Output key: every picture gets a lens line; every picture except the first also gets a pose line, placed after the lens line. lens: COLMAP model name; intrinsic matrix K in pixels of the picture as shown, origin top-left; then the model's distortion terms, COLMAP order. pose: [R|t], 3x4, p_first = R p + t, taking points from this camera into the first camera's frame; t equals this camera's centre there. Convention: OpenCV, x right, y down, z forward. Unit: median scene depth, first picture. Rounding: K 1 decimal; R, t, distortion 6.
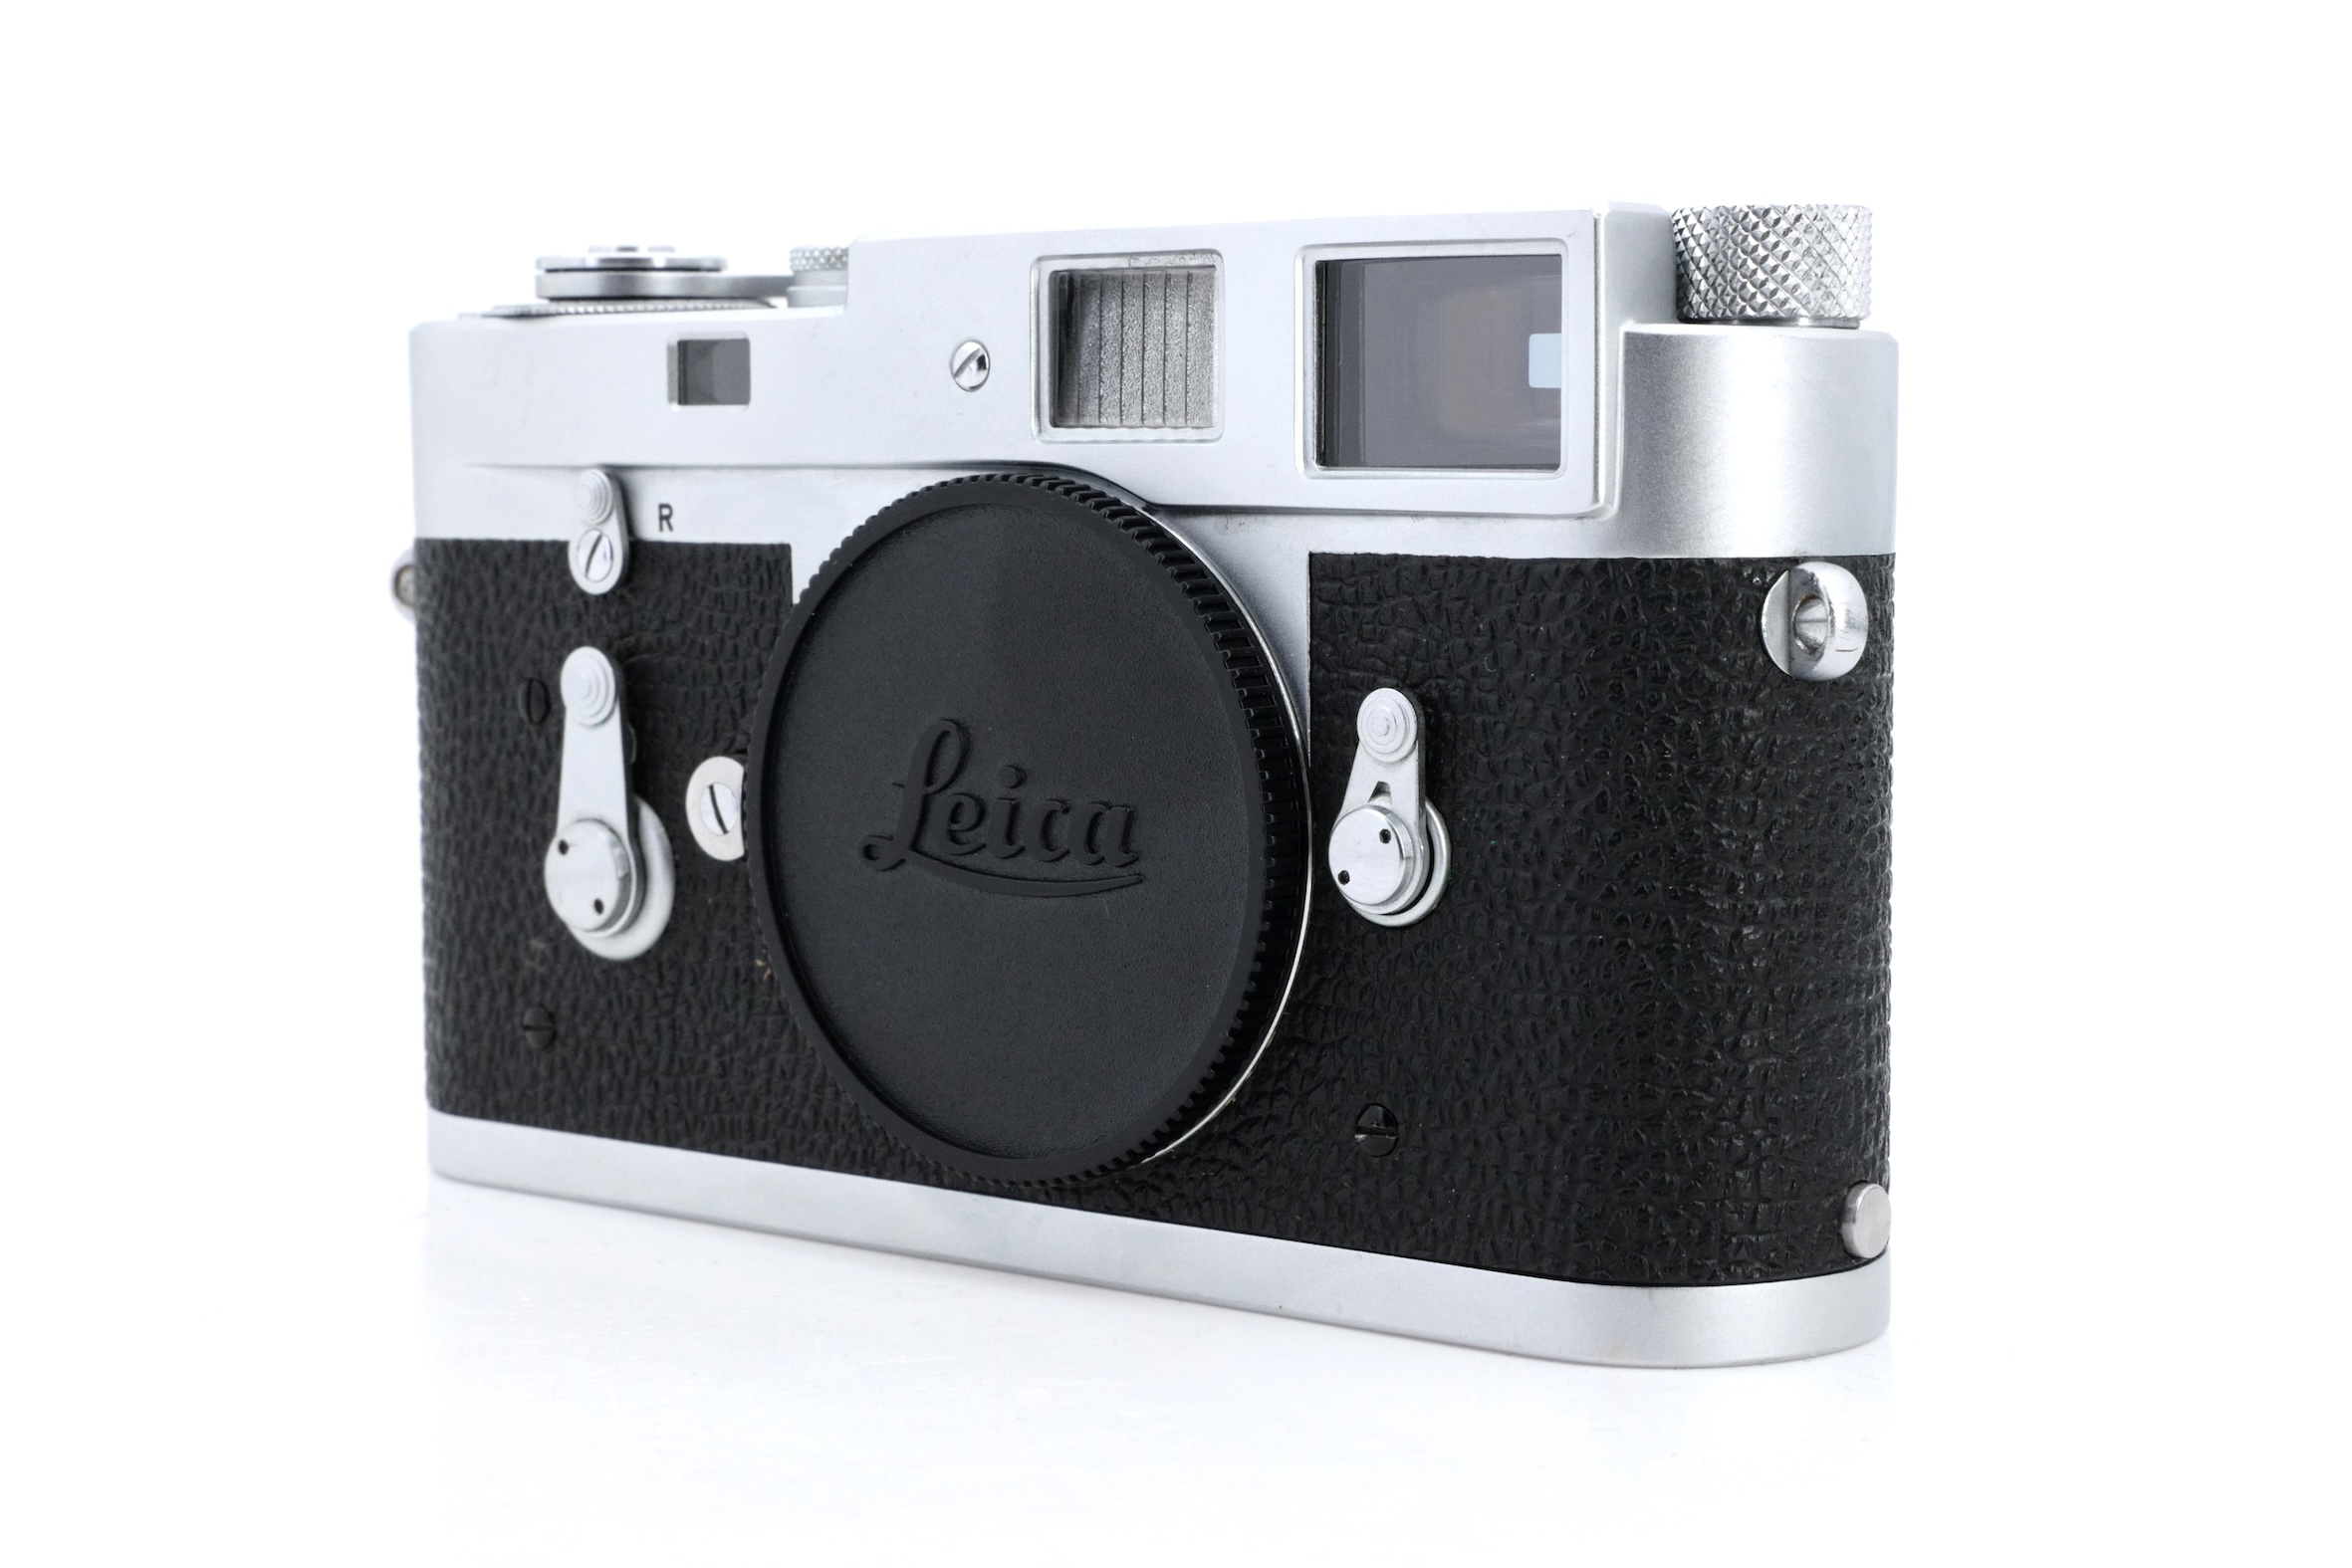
lens RADIAL K [[4026.2, 0, 1176.0], [0, 4026.2, 784.0], [0, 0, 1]] dist [-0.666050, 6.392803]
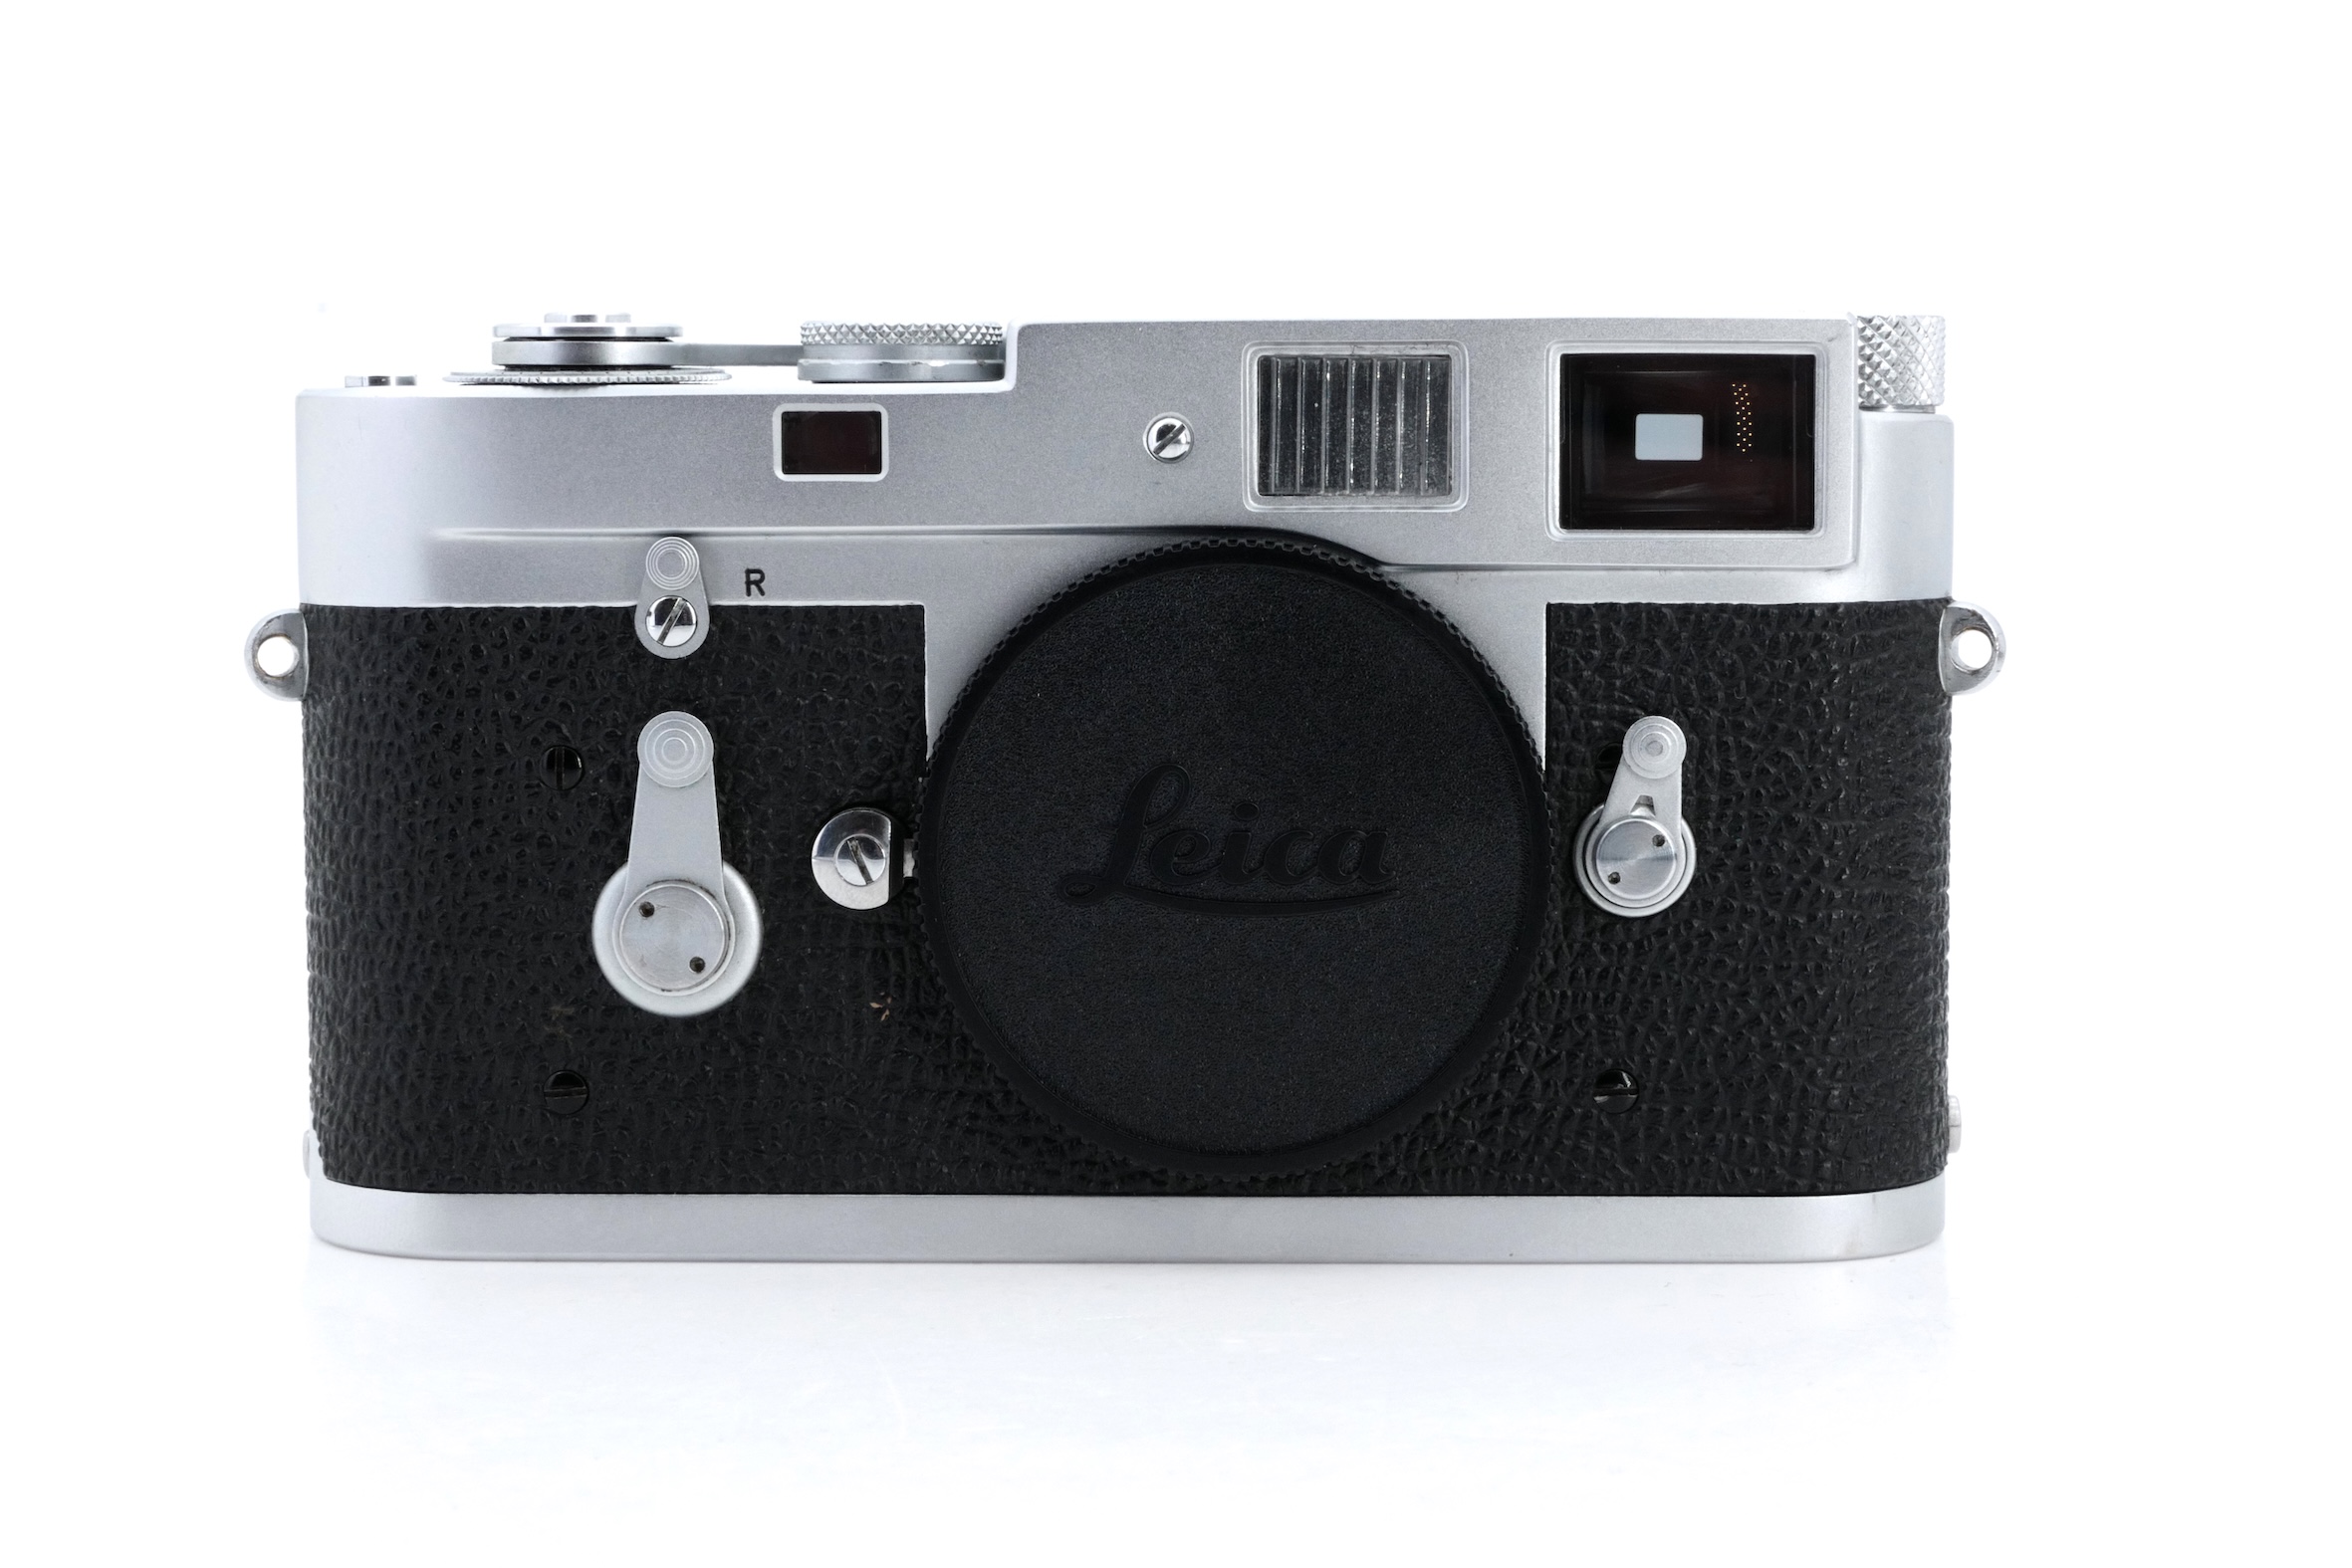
lens RADIAL K [[4026.2, 0, 1176.0], [0, 4026.2, 784.0], [0, 0, 1]] dist [-0.666050, 6.392803]
pose [[0.816789, -0.054532, 0.574353, -0.649786], [0.054529, 0.998363, 0.017244, -0.027474], [-0.574353, 0.017234, 0.818426, 0.093080]]
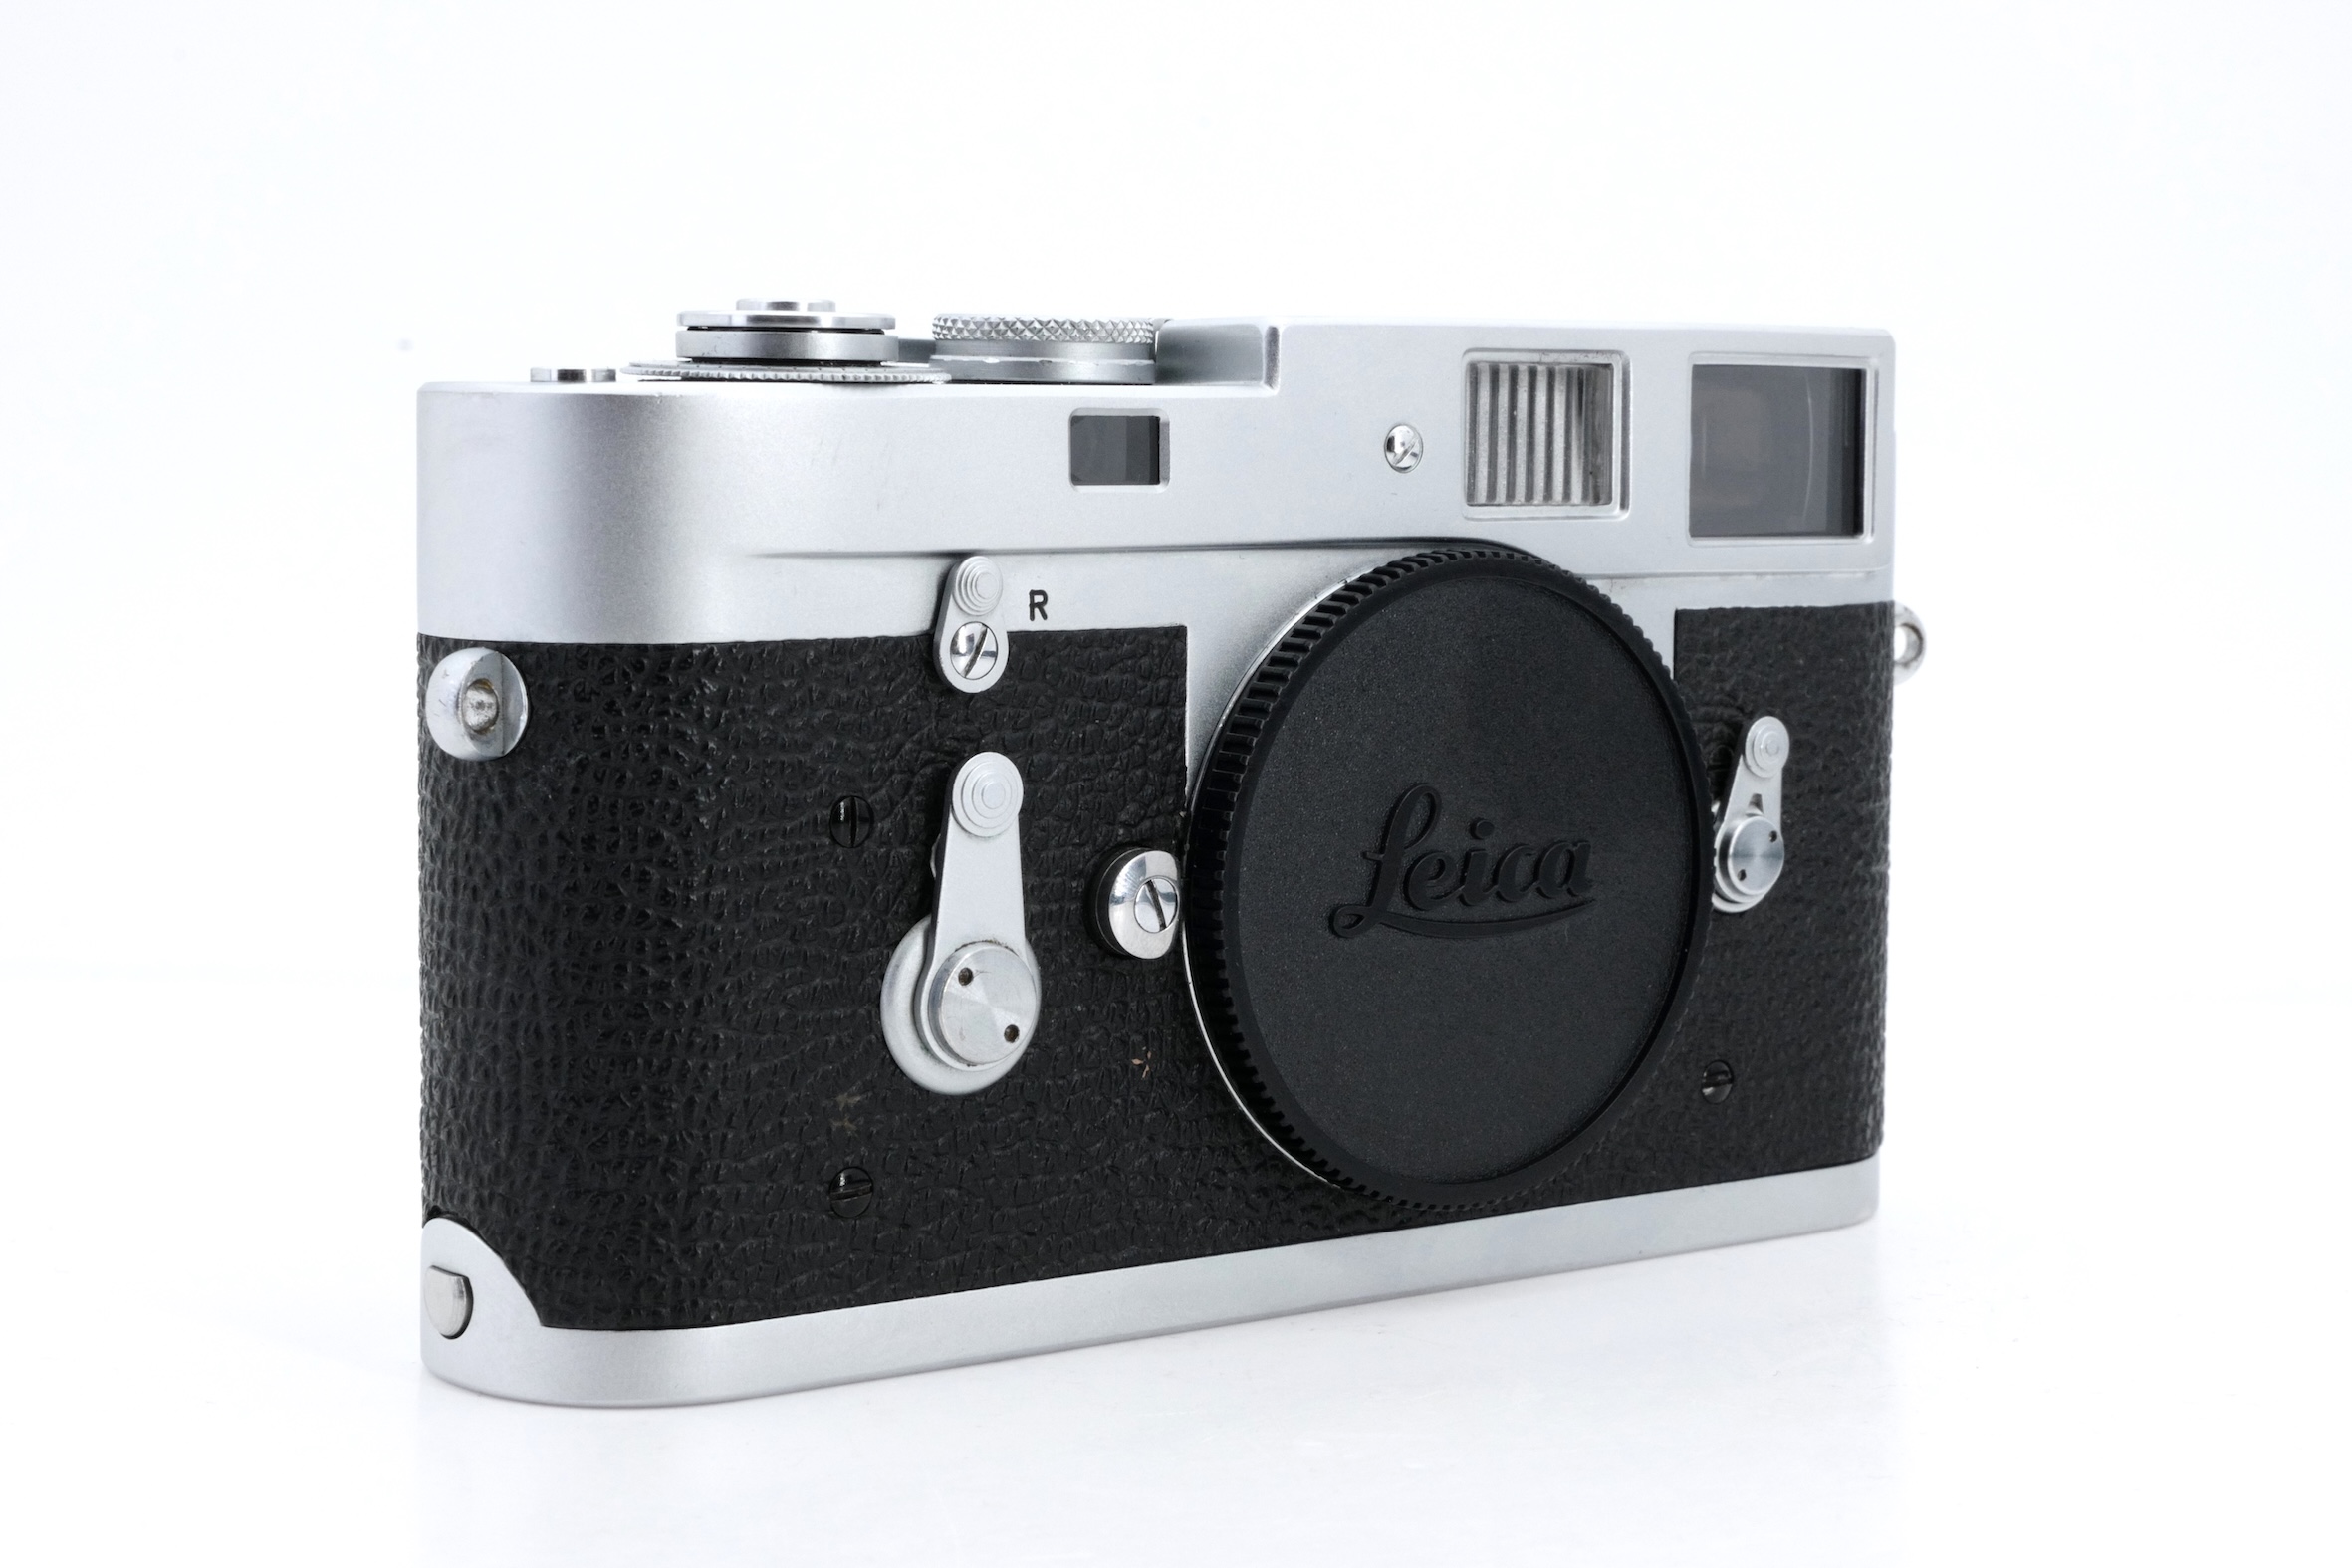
lens RADIAL K [[4026.2, 0, 1176.0], [0, 4026.2, 784.0], [0, 0, 1]] dist [-0.666050, 6.392803]
pose [[0.338976, -0.085912, 0.936864, -1.017135], [0.080401, 0.994824, 0.062137, -0.082671], [-0.937353, 0.054262, 0.344129, 0.662602]]
